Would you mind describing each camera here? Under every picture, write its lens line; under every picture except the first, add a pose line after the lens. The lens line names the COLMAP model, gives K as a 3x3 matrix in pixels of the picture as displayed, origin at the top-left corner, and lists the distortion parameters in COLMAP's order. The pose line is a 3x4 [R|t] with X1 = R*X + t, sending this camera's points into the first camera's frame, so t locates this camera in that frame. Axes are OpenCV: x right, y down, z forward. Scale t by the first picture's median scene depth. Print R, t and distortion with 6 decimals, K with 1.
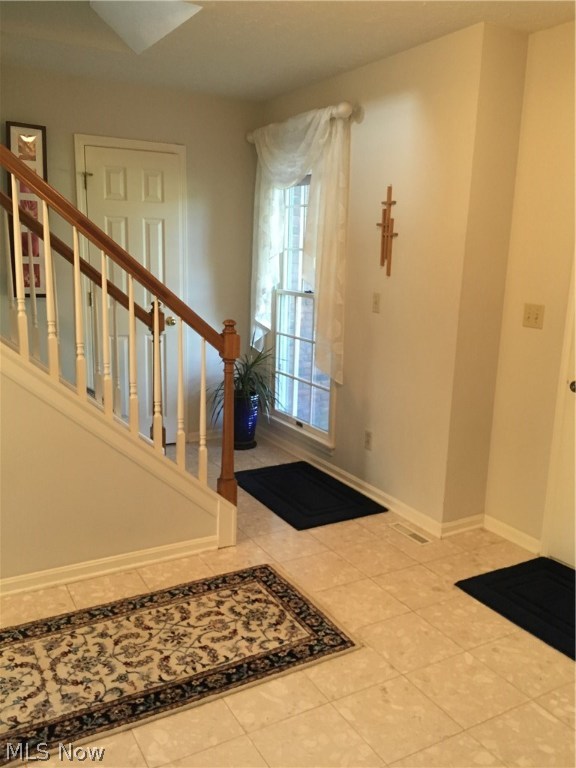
lens RADIAL K [[657.6, 0, 287.8], [0, 657.6, 380.1], [0, 0, 1]] dist [0.081971, -0.108781]
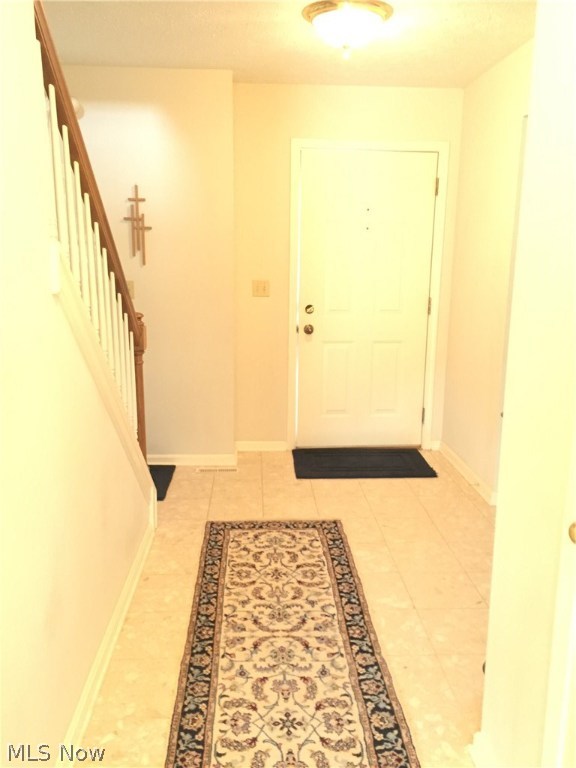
lens RADIAL K [[657.6, 0, 285.2], [0, 657.6, 386.2], [0, 0, 1]] dist [0.081971, -0.108781]
pose [[0.454297, -0.207732, 0.866292, -1.090836], [0.180141, 0.973765, 0.139035, -0.099442], [-0.872447, 0.092891, 0.479800, 0.378951]]
